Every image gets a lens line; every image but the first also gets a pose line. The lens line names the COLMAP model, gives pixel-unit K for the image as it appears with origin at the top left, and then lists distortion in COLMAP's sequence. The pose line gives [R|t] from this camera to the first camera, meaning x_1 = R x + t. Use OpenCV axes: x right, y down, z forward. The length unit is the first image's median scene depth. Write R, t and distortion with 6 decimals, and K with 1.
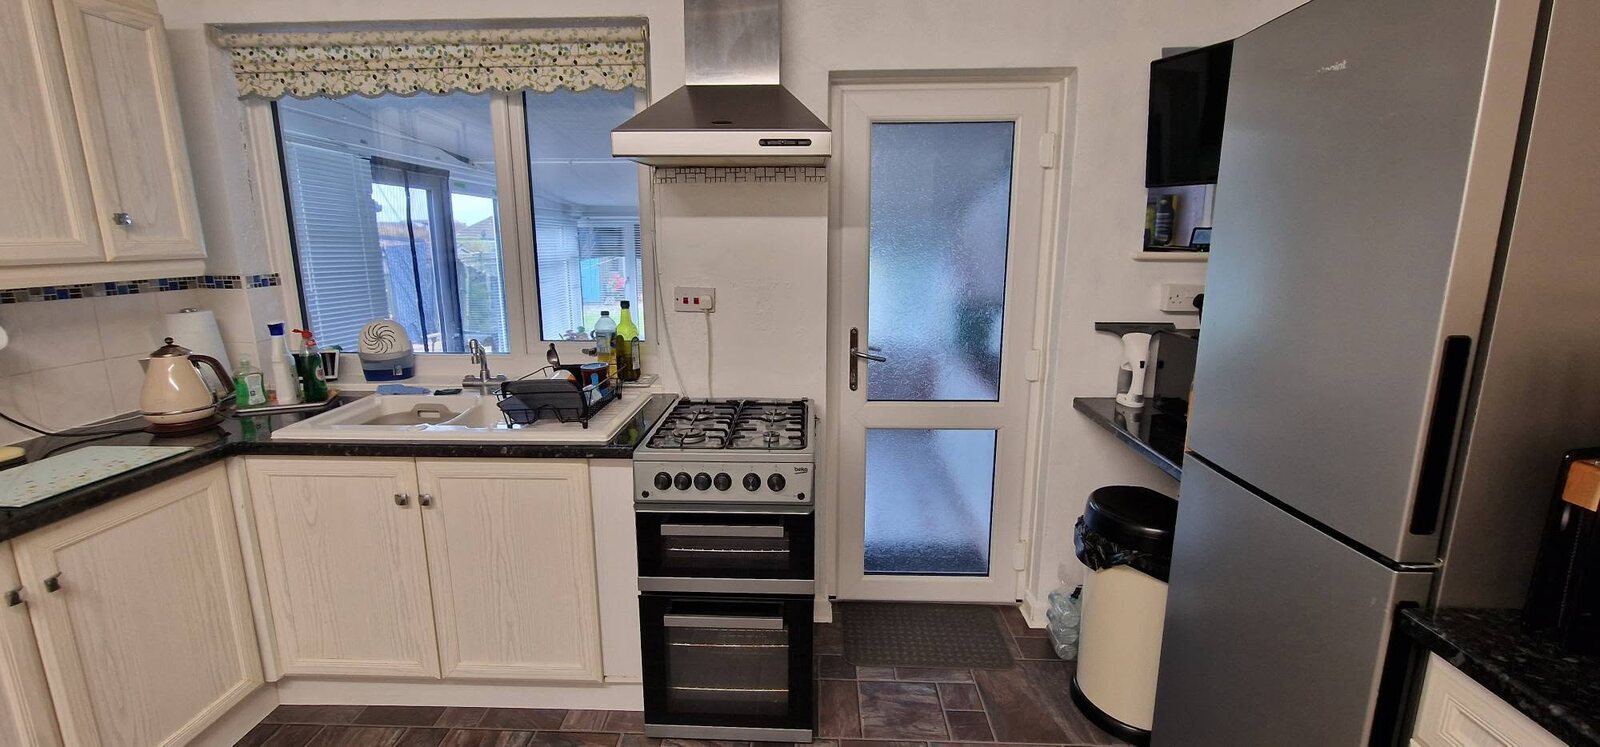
lens RADIAL K [[655.0, 0, 792.0], [0, 655.0, 367.6], [0, 0, 1]] dist [-0.010349, -0.000155]
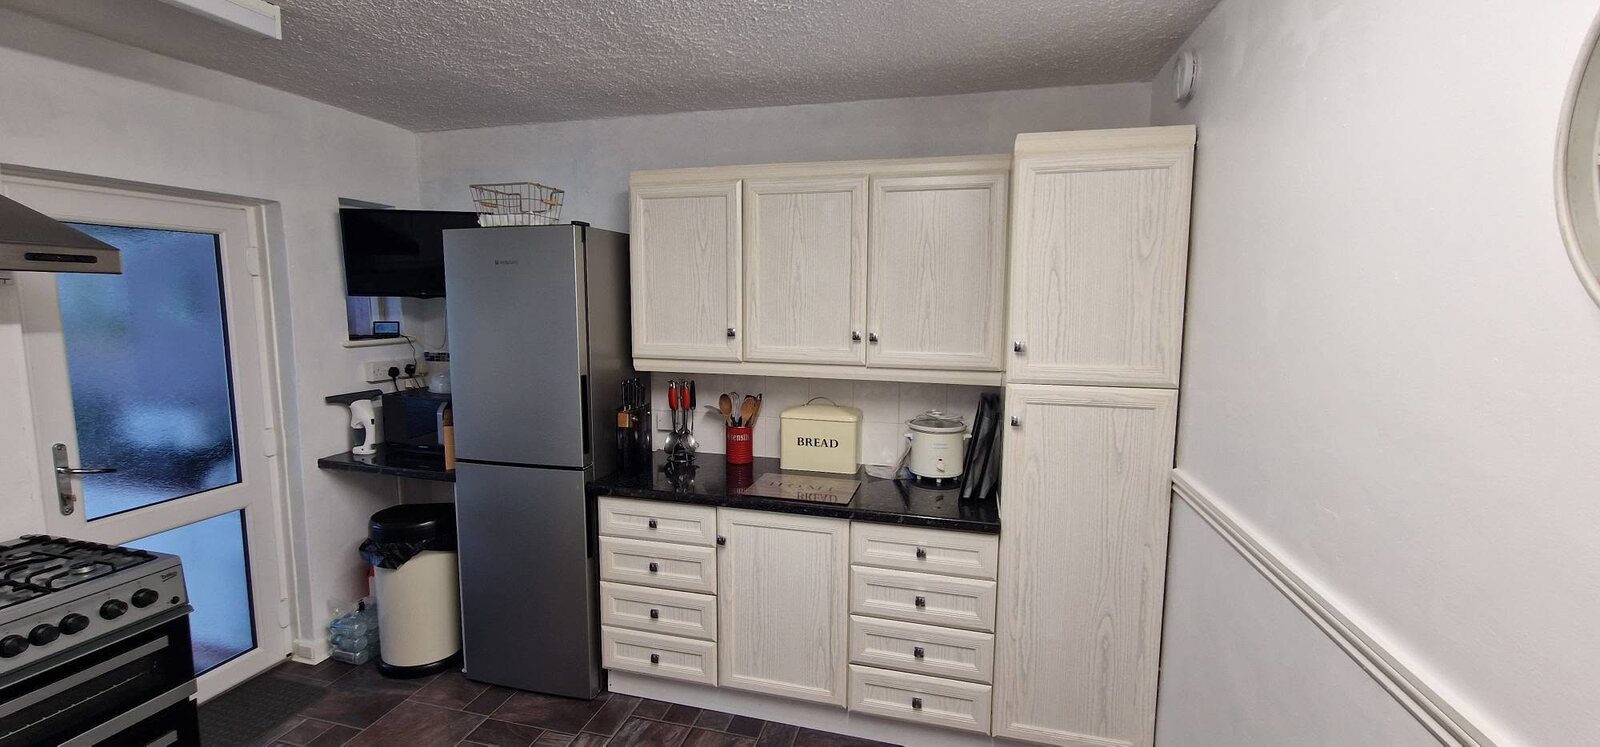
lens RADIAL K [[655.0, 0, 795.3], [0, 655.0, 372.5], [0, 0, 1]] dist [-0.010349, -0.000155]
pose [[0.201806, -0.108195, 0.973431, -0.612963], [0.186199, 0.979992, 0.070323, -0.036463], [-0.961564, 0.167060, 0.217914, -0.179362]]
